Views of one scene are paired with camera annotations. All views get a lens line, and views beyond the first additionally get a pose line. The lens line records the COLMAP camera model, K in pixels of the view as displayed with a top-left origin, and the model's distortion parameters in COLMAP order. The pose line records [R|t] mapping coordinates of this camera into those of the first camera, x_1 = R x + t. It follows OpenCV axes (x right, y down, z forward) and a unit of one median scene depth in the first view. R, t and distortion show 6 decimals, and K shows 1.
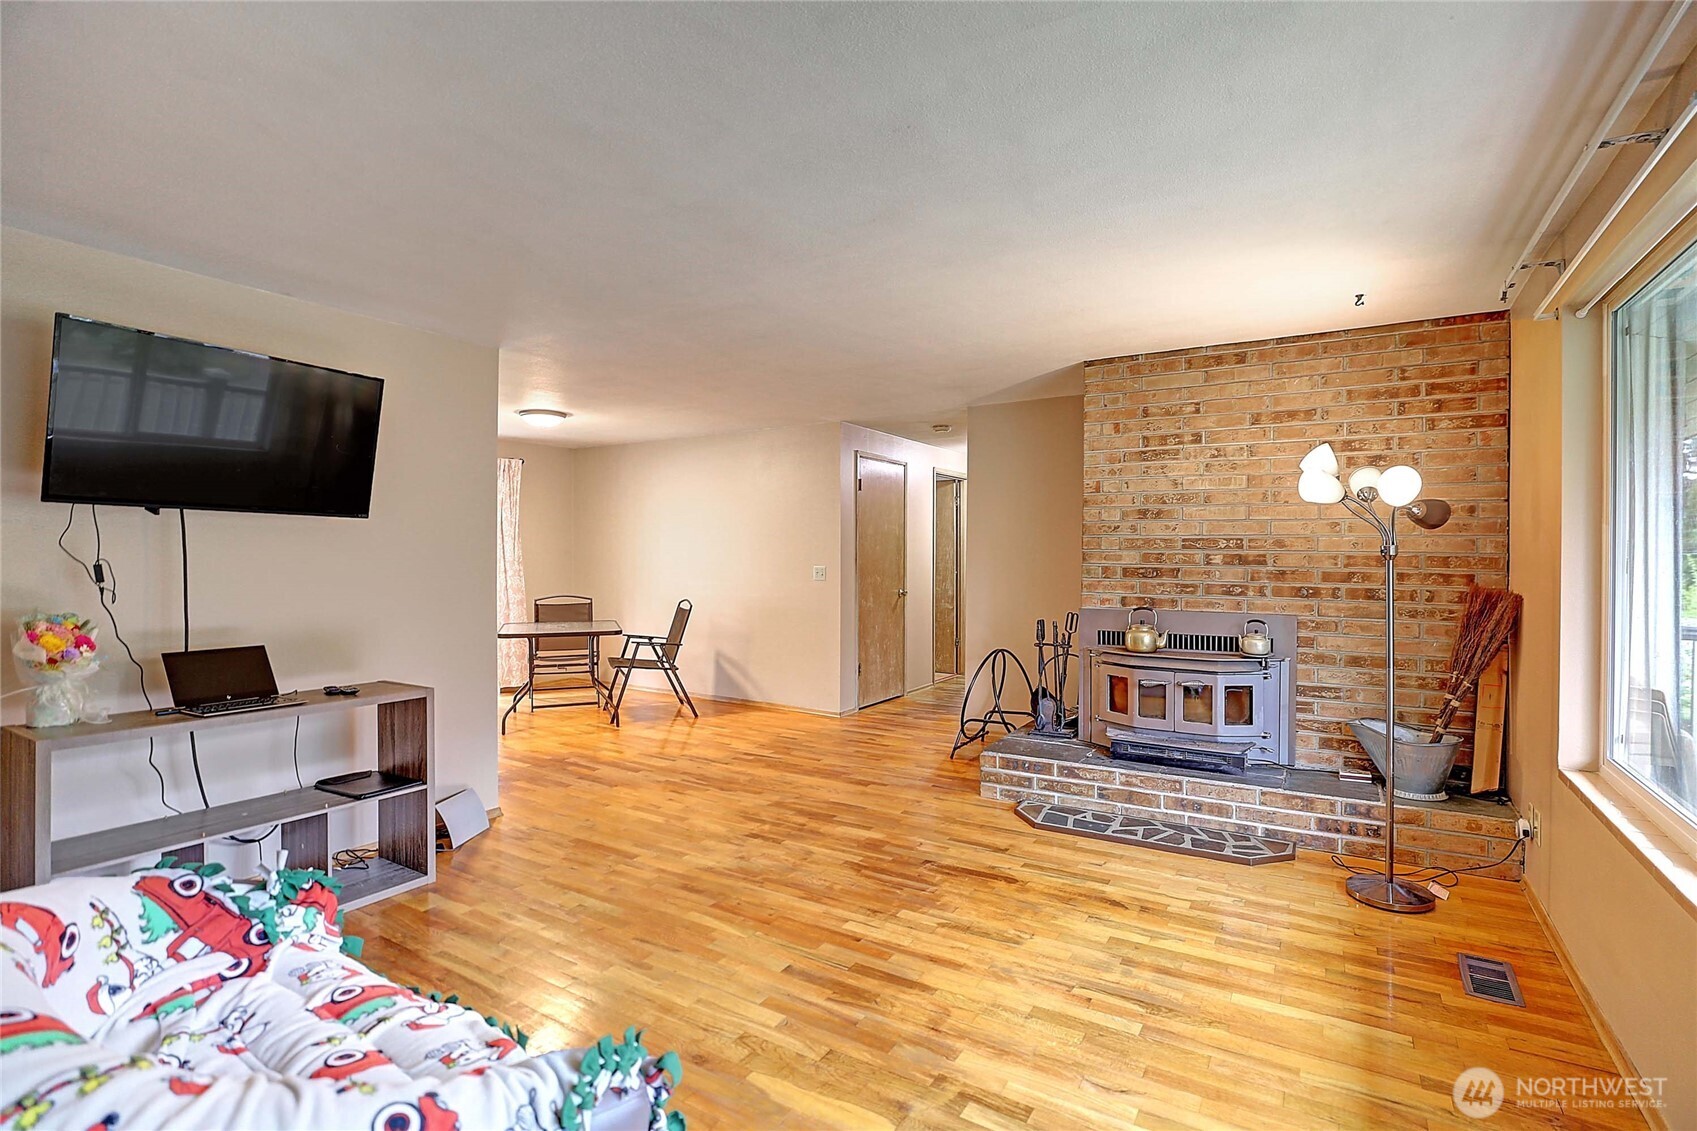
lens RADIAL K [[793.8, 0, 856.2], [0, 793.8, 563.4], [0, 0, 1]] dist [-0.022475, 0.003970]
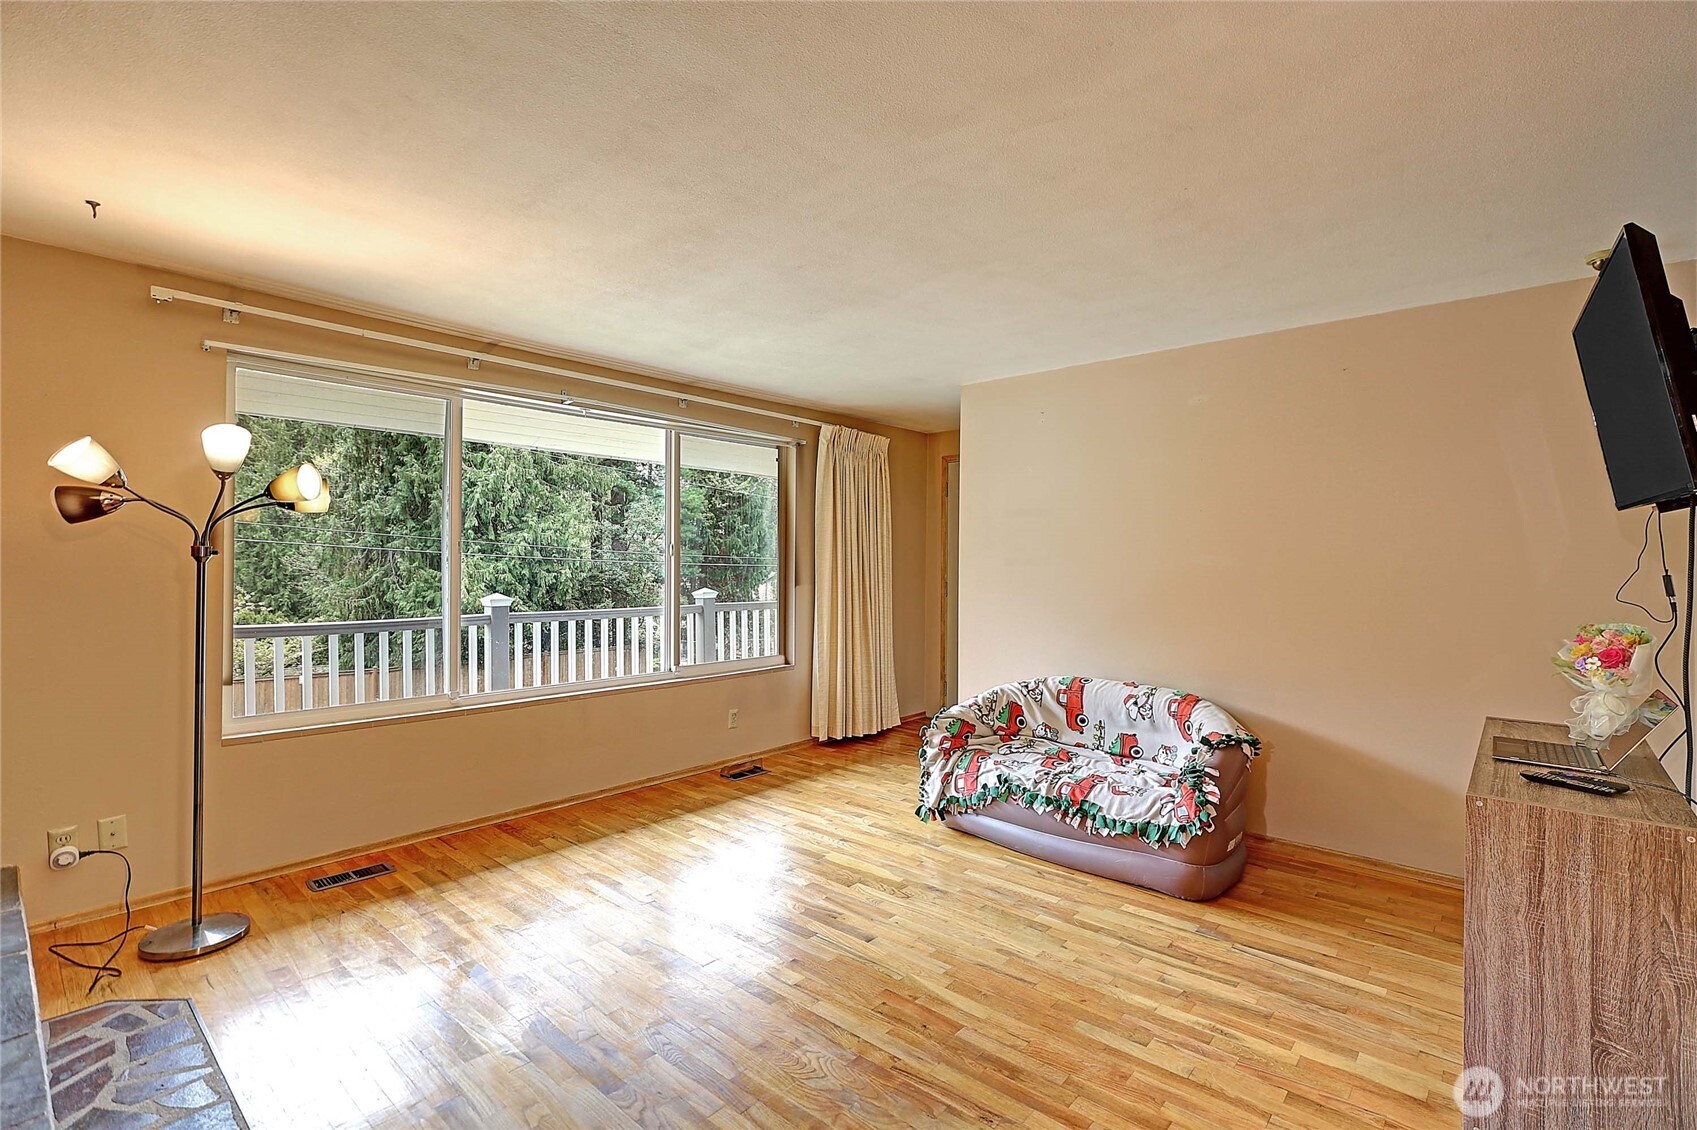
lens RADIAL K [[793.8, 0, 846.7], [0, 793.8, 557.3], [0, 0, 1]] dist [-0.022475, 0.003970]
pose [[-0.984264, -0.004651, 0.176643, -0.184769], [-0.003535, 0.999972, 0.006632, -0.016764], [-0.176669, 0.005903, -0.984253, 1.580394]]
